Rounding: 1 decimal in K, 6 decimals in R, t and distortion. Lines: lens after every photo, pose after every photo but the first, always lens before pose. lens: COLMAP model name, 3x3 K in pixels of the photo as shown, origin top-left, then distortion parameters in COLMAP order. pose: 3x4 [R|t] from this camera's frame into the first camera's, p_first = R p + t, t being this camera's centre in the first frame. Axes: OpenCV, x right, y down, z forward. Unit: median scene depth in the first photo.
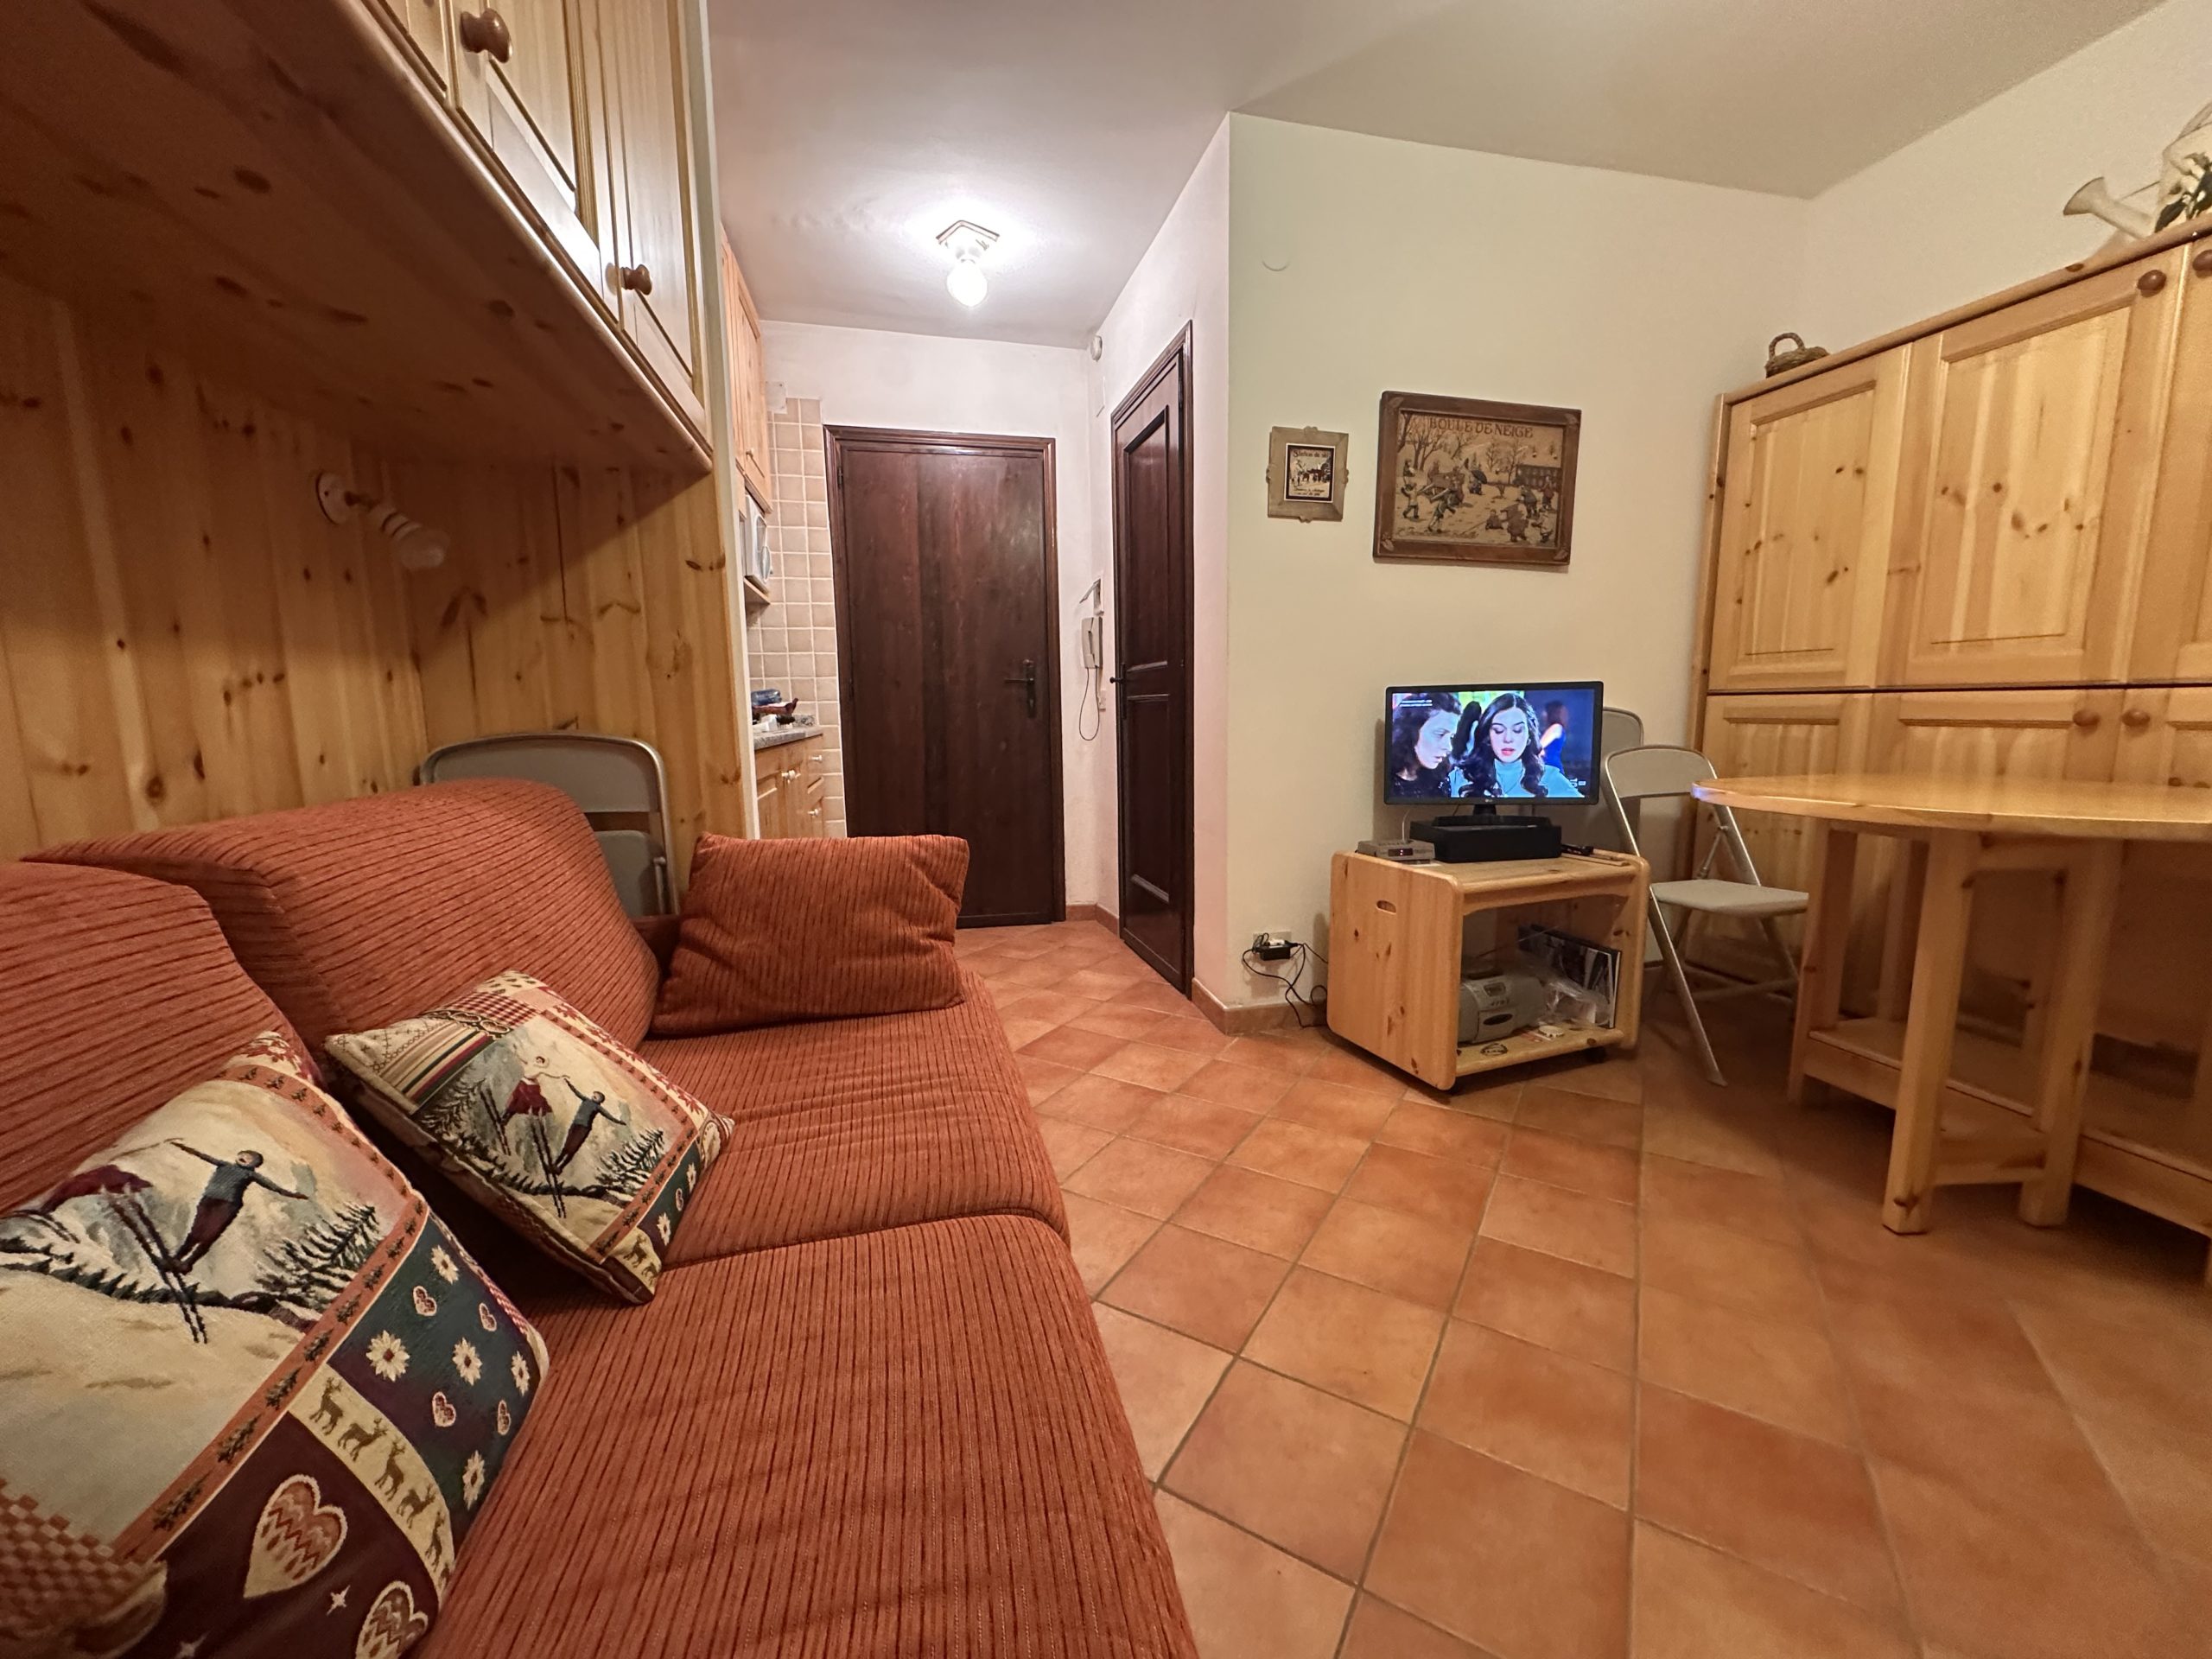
lens RADIAL K [[881.2, 0, 1105.3], [0, 881.2, 827.2], [0, 0, 1]] dist [-0.002437, 0.000669]
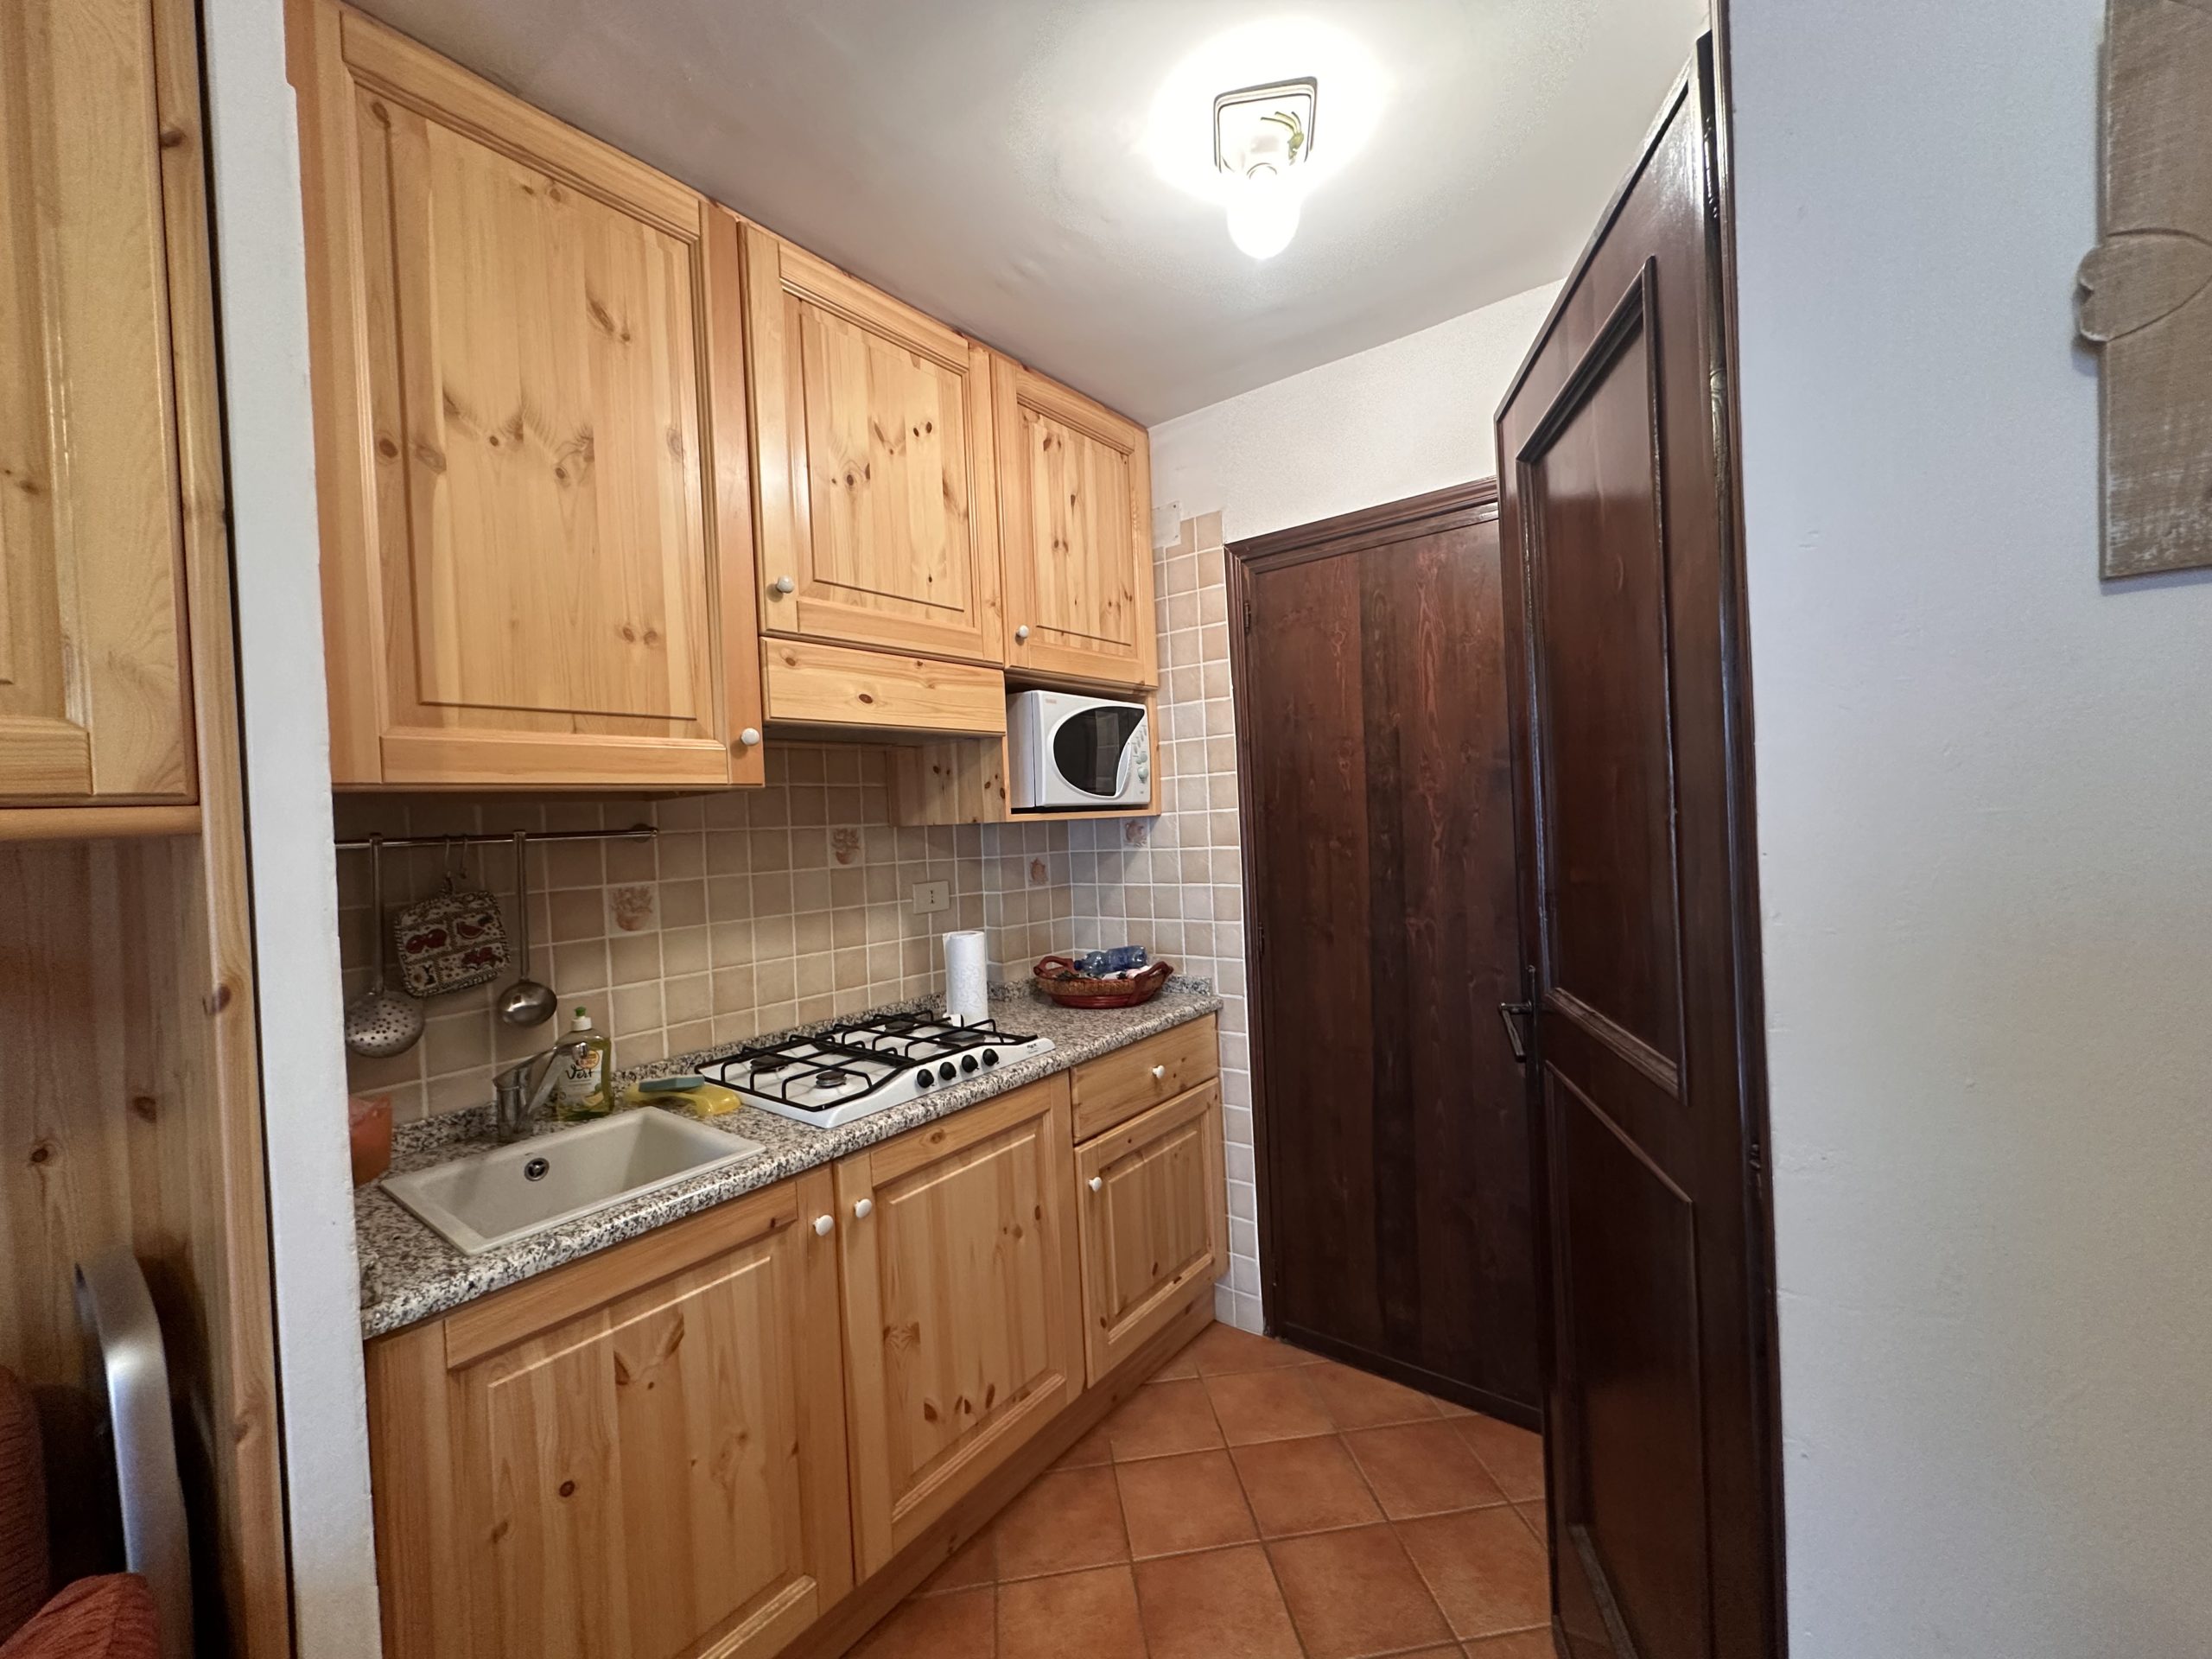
lens RADIAL K [[881.2, 0, 1105.8], [0, 881.2, 828.9], [0, 0, 1]] dist [-0.002437, 0.000669]
pose [[0.630790, -0.005794, -0.775932, 0.204534], [-0.063092, 0.996278, -0.058729, -0.308056], [0.773384, 0.086000, 0.628077, 0.819043]]
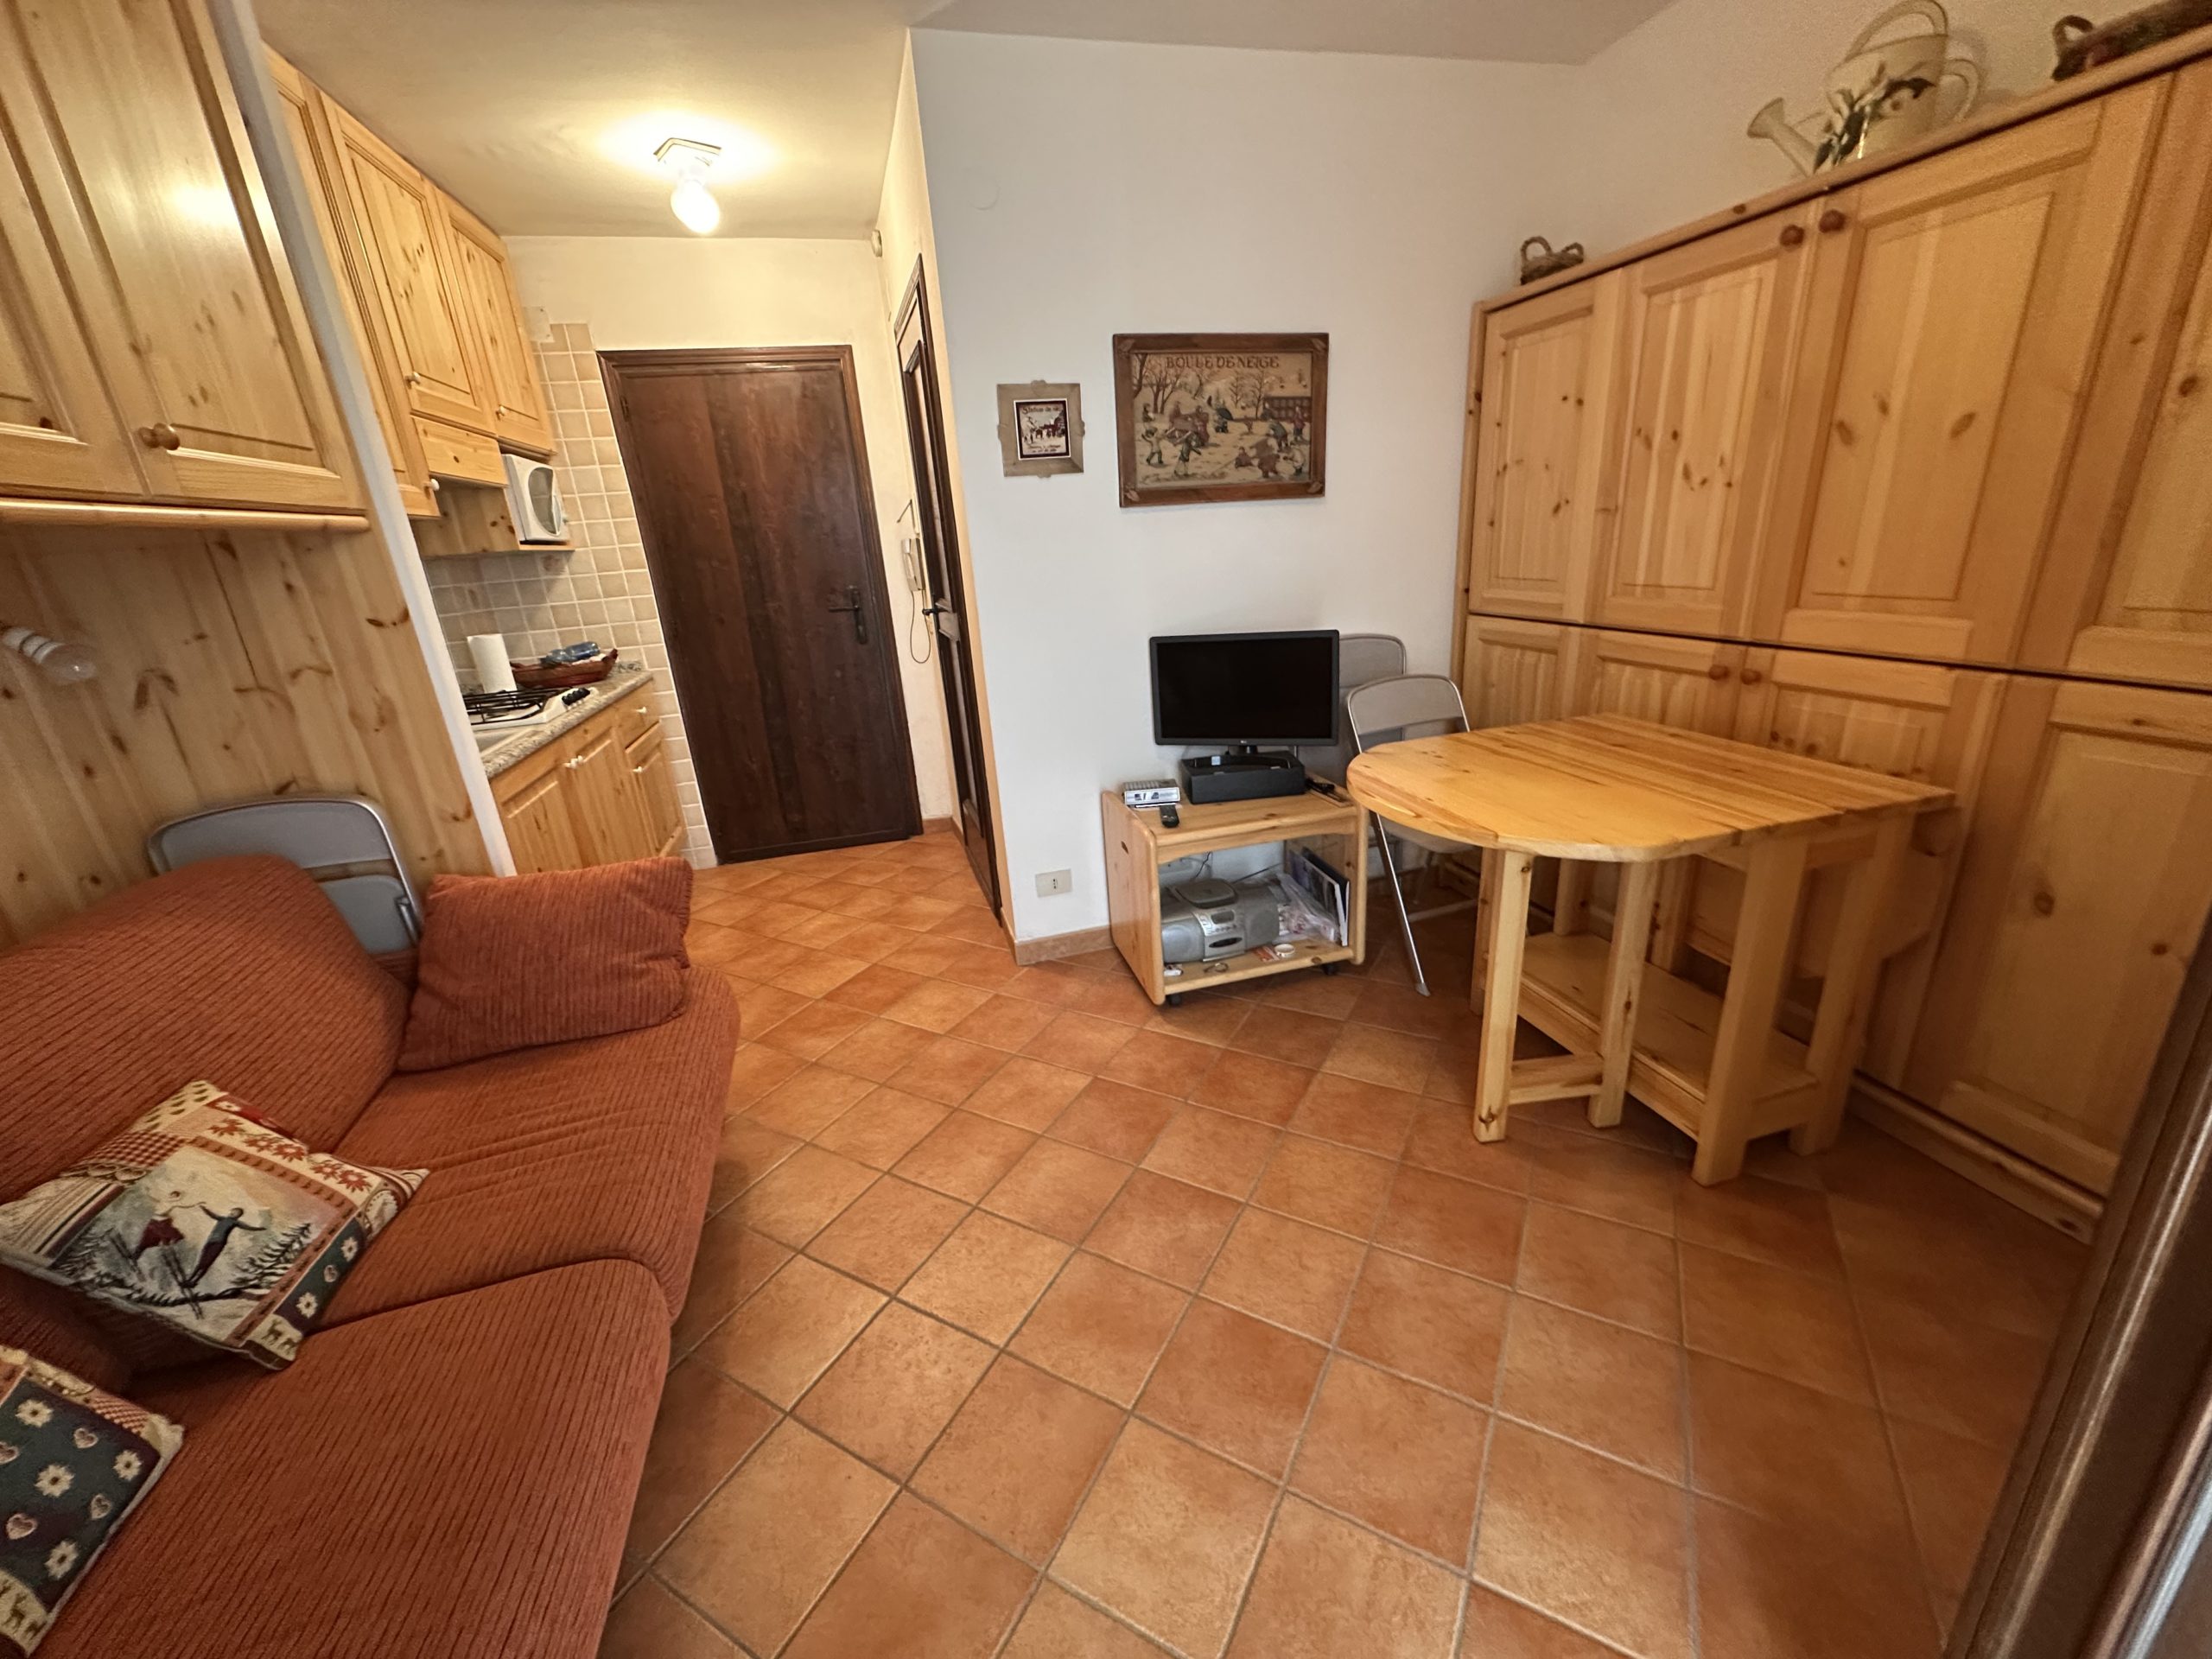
lens RADIAL K [[881.2, 0, 1104.9], [0, 881.2, 827.9], [0, 0, 1]] dist [-0.002437, 0.000669]
pose [[0.997593, -0.067795, 0.014574, 0.271323], [0.063722, 0.979135, 0.192959, -0.157586], [-0.027352, -0.191566, 0.981099, -0.064063]]
